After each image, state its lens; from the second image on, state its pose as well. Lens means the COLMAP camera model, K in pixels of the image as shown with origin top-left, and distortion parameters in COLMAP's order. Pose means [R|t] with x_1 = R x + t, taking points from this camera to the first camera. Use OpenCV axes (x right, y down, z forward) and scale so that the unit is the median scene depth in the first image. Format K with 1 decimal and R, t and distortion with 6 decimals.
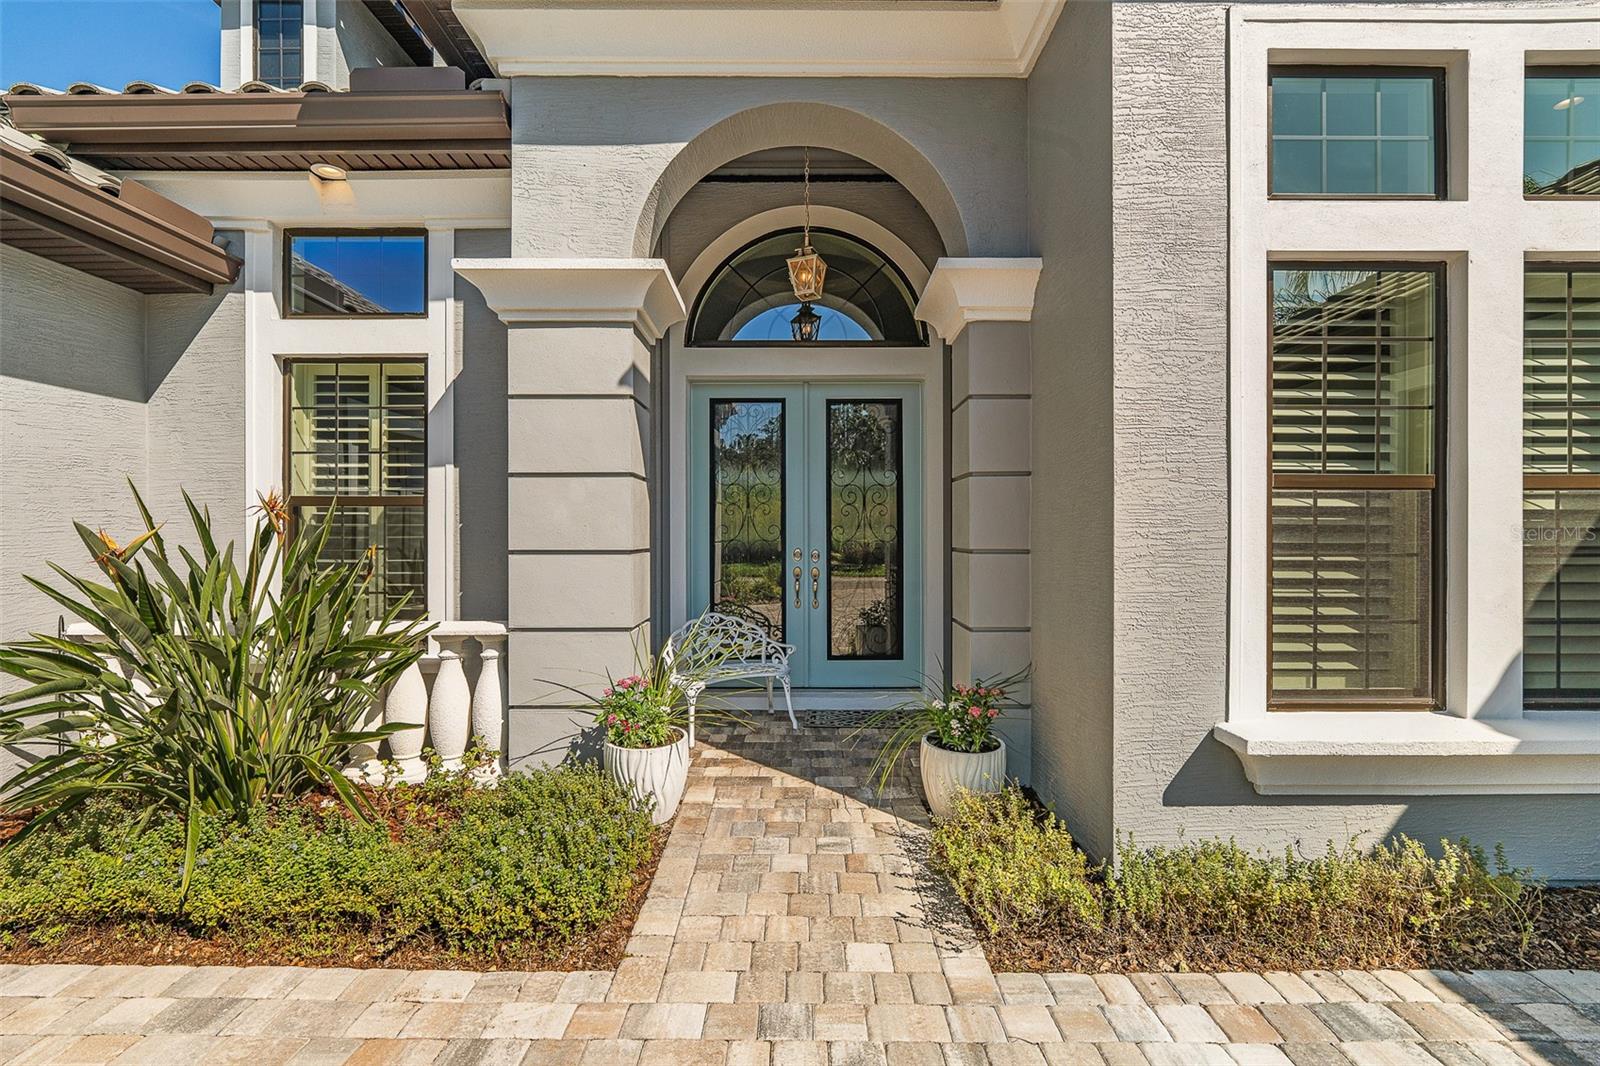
lens RADIAL K [[719.8, 0, 799.0], [0, 719.8, 528.6], [0, 0, 1]] dist [-0.007589, 0.000711]
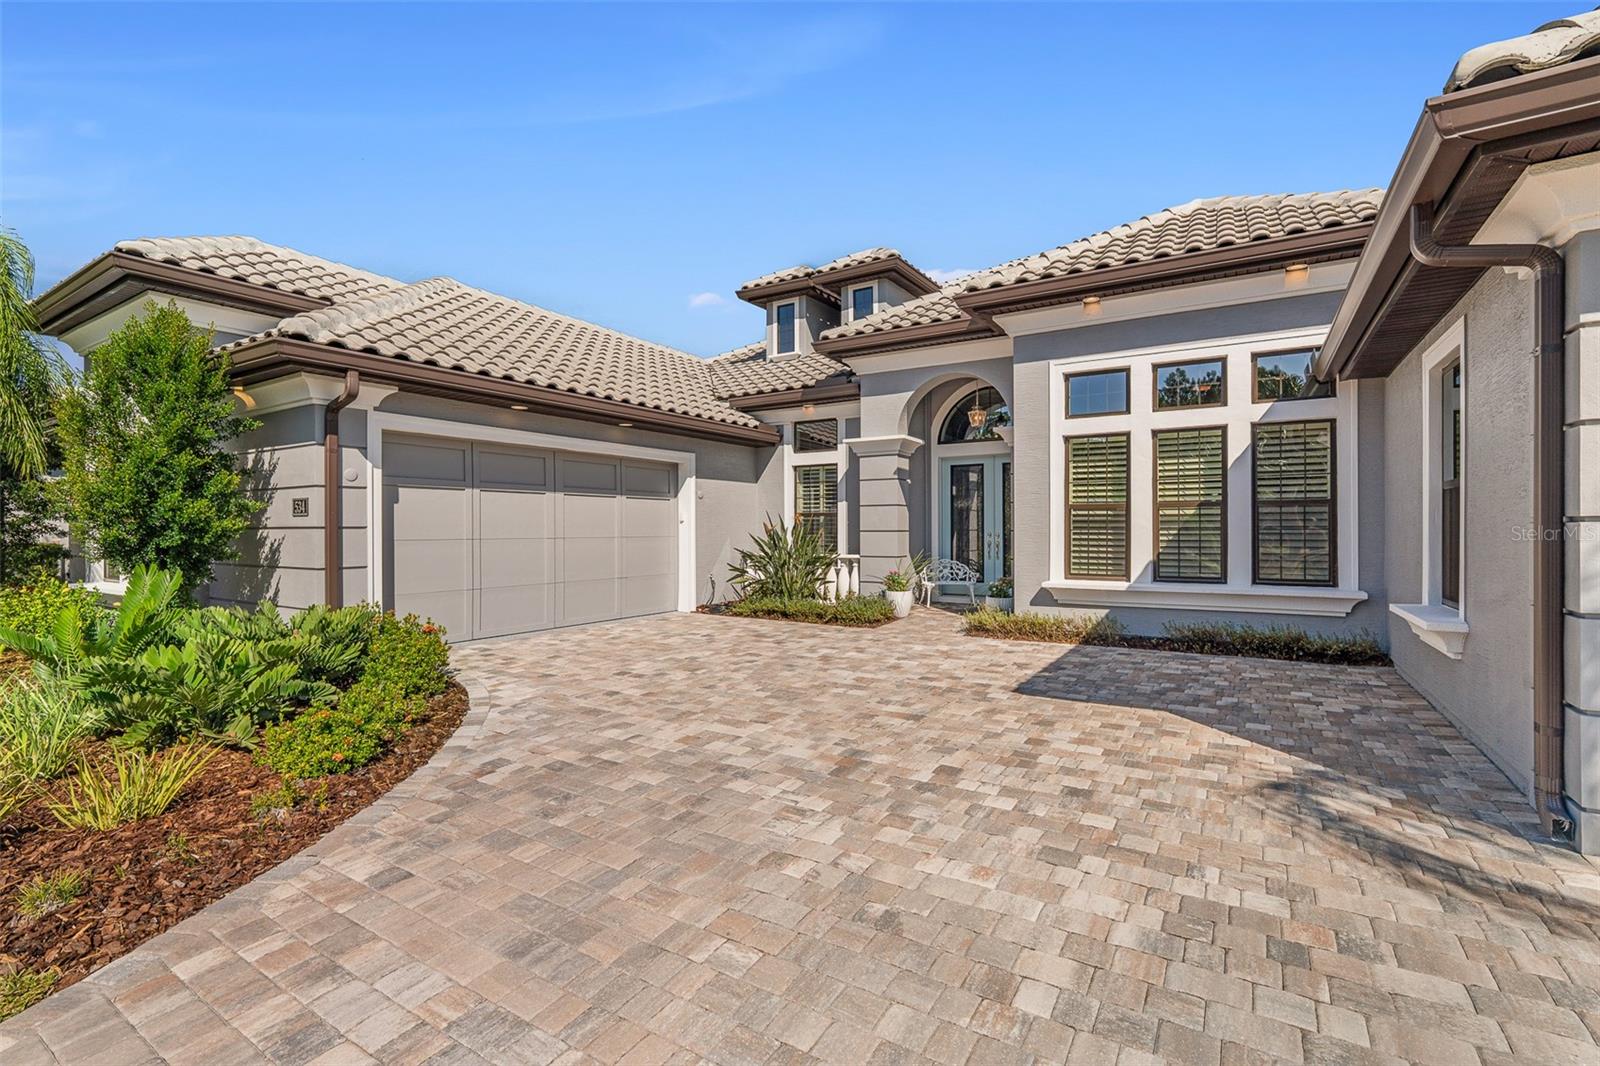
lens RADIAL K [[719.8, 0, 796.5], [0, 719.8, 526.6], [0, 0, 1]] dist [-0.007589, 0.000711]
pose [[0.847300, -0.002852, -0.531108, 0.919809], [0.003693, 0.999993, 0.000520, 0.010152], [0.531103, -0.002402, 0.847304, -1.610095]]
